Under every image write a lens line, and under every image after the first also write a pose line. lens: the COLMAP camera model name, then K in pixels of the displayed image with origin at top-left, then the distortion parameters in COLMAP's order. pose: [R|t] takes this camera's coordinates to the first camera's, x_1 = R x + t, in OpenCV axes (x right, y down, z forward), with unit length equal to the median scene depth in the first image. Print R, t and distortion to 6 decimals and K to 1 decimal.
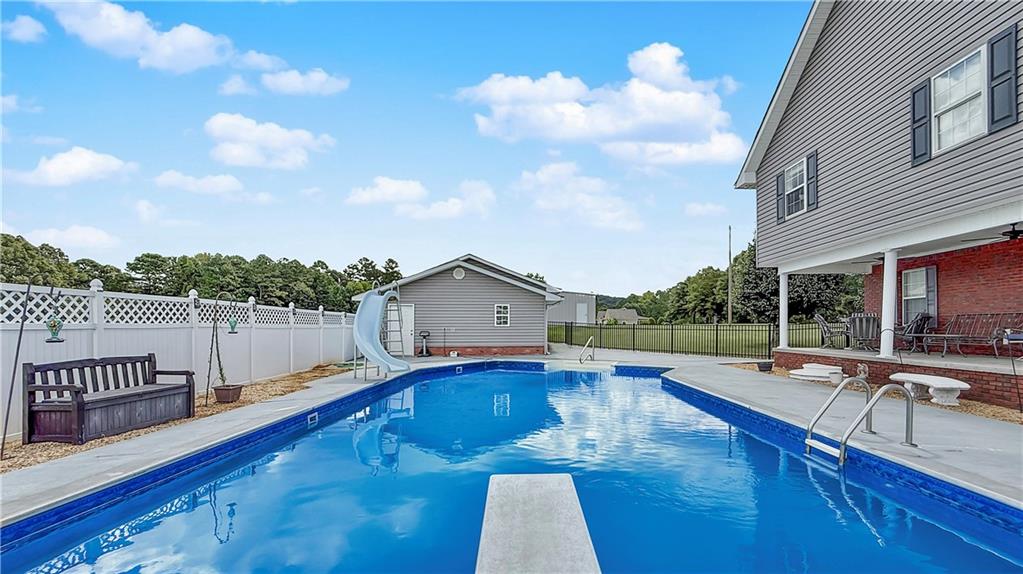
lens RADIAL K [[443.0, 0, 530.8], [0, 443.0, 323.4], [0, 0, 1]] dist [0.000973, 0.001329]
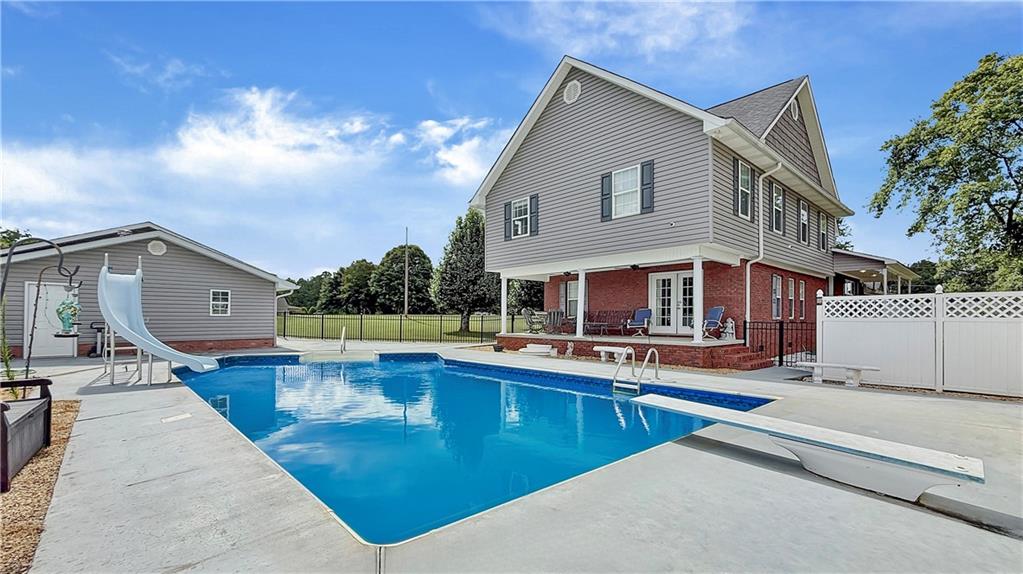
lens RADIAL K [[443.0, 0, 514.1], [0, 443.0, 318.8], [0, 0, 1]] dist [0.000973, 0.001329]
pose [[0.735675, 0.002948, 0.677328, -0.364097], [-0.010655, 0.999917, 0.007221, 0.000377], [-0.677251, -0.012529, 0.735645, 0.000339]]
